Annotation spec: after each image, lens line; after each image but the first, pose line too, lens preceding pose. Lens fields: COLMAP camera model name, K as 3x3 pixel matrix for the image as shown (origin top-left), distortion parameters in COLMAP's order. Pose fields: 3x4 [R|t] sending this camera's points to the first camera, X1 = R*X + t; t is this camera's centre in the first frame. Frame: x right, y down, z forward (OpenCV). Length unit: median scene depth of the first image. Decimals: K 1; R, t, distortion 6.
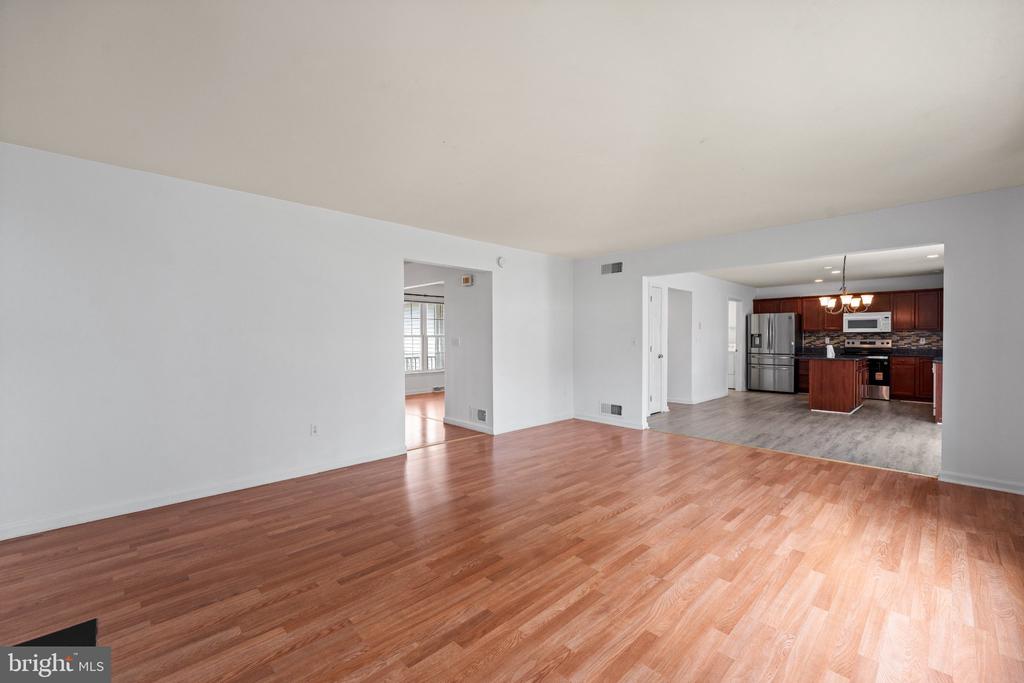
lens RADIAL K [[421.6, 0, 512.0], [0, 421.6, 341.5], [0, 0, 1]] dist [-0.001159, -0.000139]
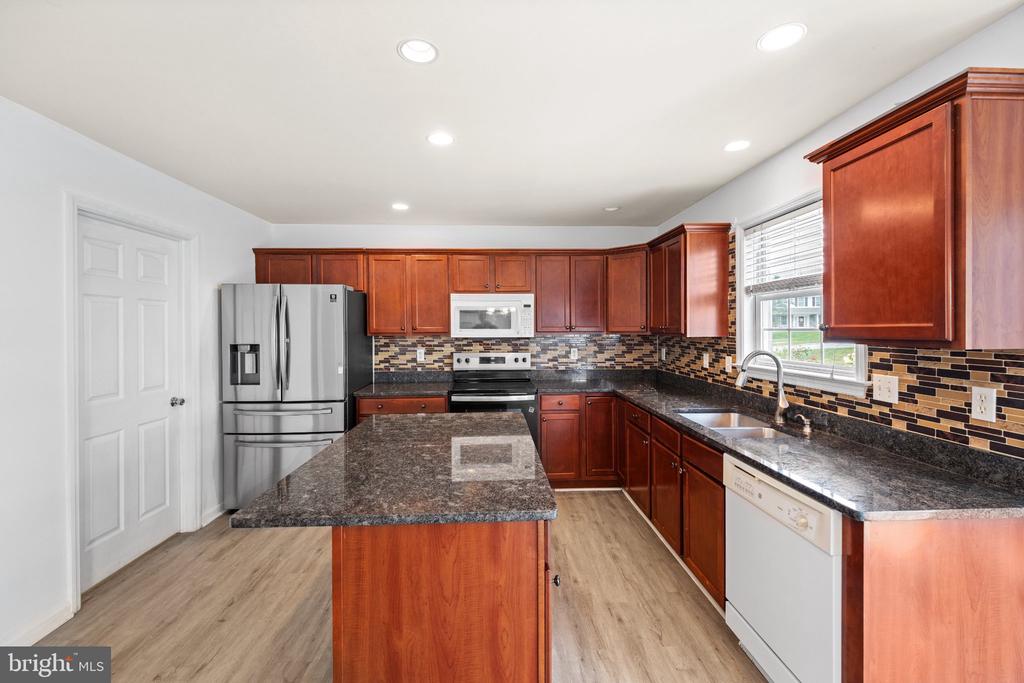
lens RADIAL K [[425.0, 0, 511.9], [0, 425.0, 332.0], [0, 0, 1]] dist [0.003184, 0.000246]
pose [[0.658401, -0.007159, 0.752634, 1.226942], [0.011029, 0.999939, -0.000137, -0.065329], [-0.752587, 0.008391, 0.658440, 1.634270]]
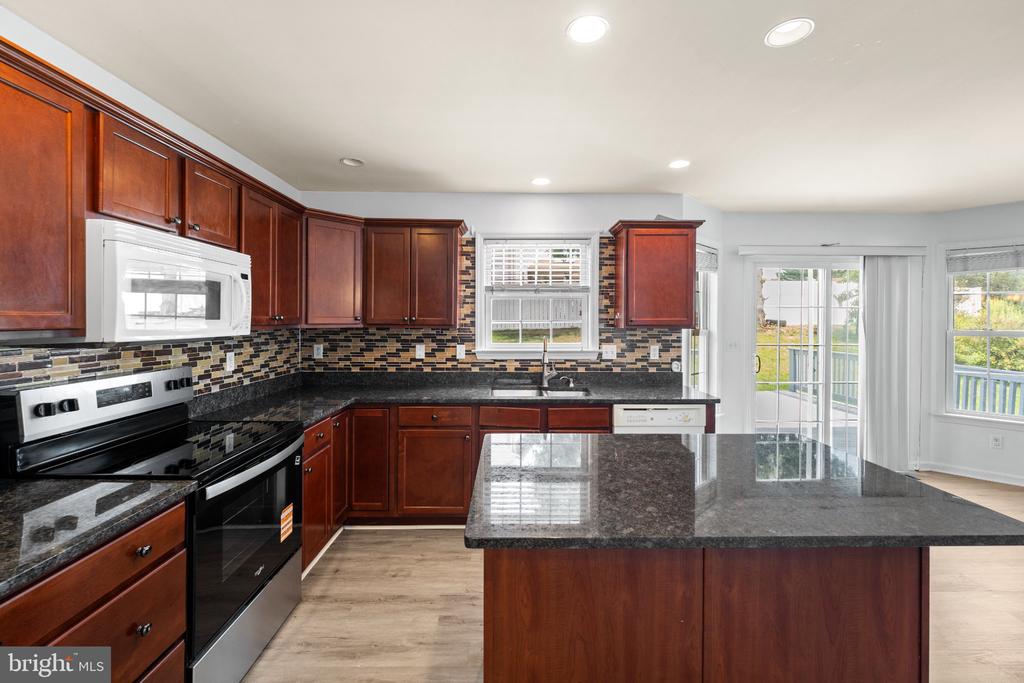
lens RADIAL K [[426.8, 0, 513.2], [0, 426.8, 326.0], [0, 0, 1]] dist [0.014834, -0.007568]
pose [[-0.727254, -0.008734, 0.686313, 1.395423], [0.007257, 0.999765, 0.020413, -0.073449], [-0.686330, 0.019826, -0.727020, 2.467980]]
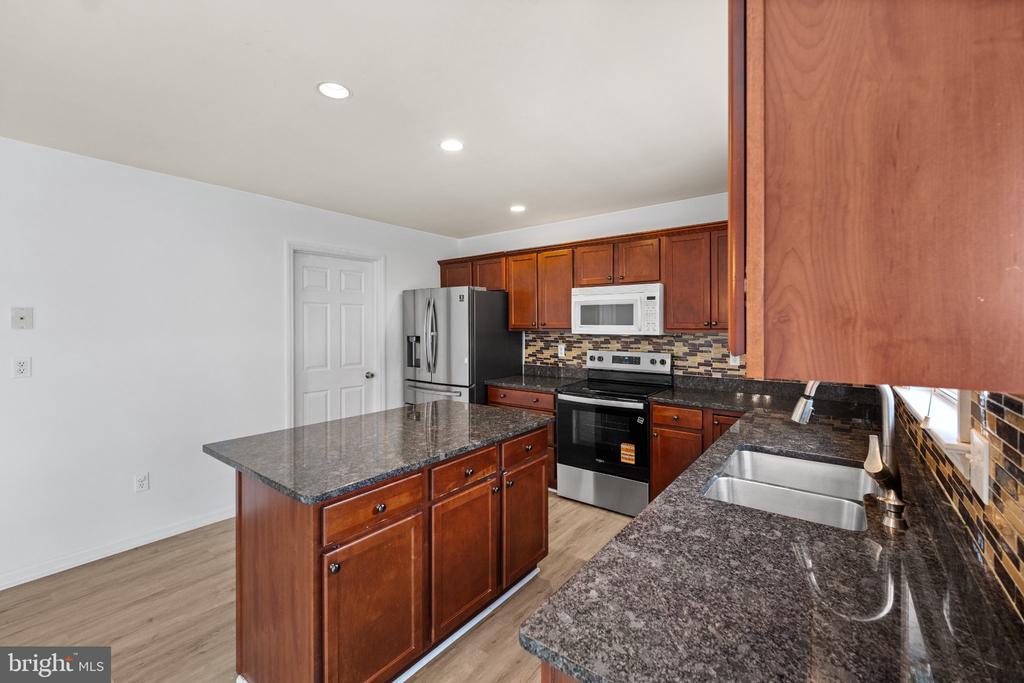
lens RADIAL K [[425.7, 0, 507.0], [0, 425.7, 326.4], [0, 0, 1]] dist [0.001265, 0.000062]
pose [[0.989674, 0.001593, 0.143325, 1.616281], [-0.000436, 0.999967, -0.008101, -0.062785], [-0.143333, 0.007955, 0.989643, 1.455716]]
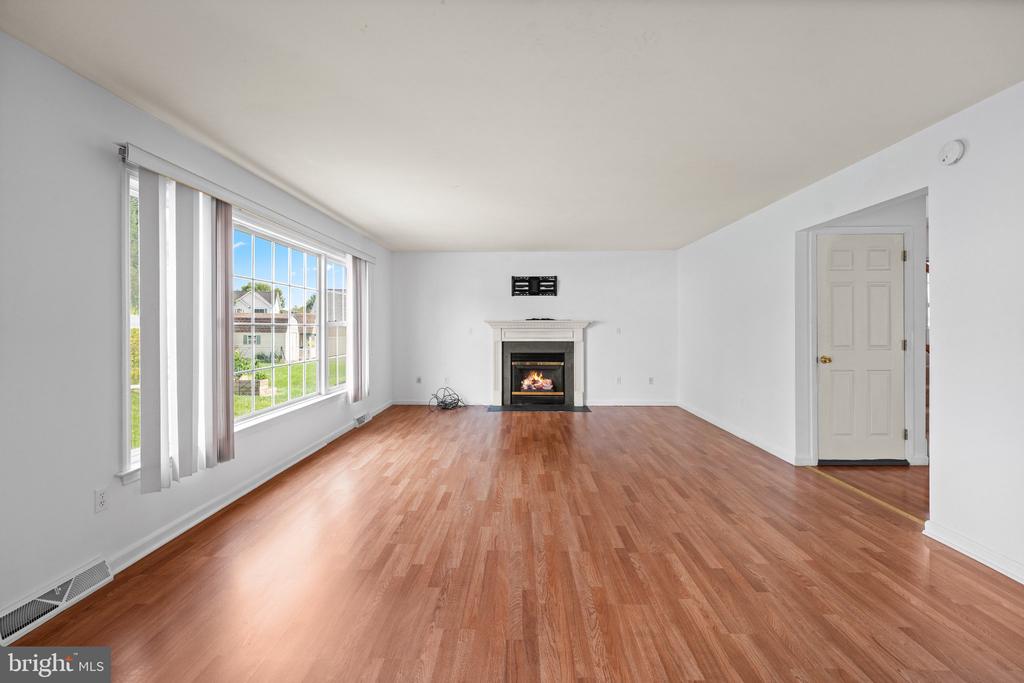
lens RADIAL K [[426.8, 0, 513.2], [0, 426.8, 326.0], [0, 0, 1]] dist [0.014834, -0.007568]
pose [[-0.709094, -0.000261, -0.705114, 0.922355], [-0.008827, 0.999925, 0.008507, -0.018881], [0.705059, 0.012257, -0.709043, 1.496231]]
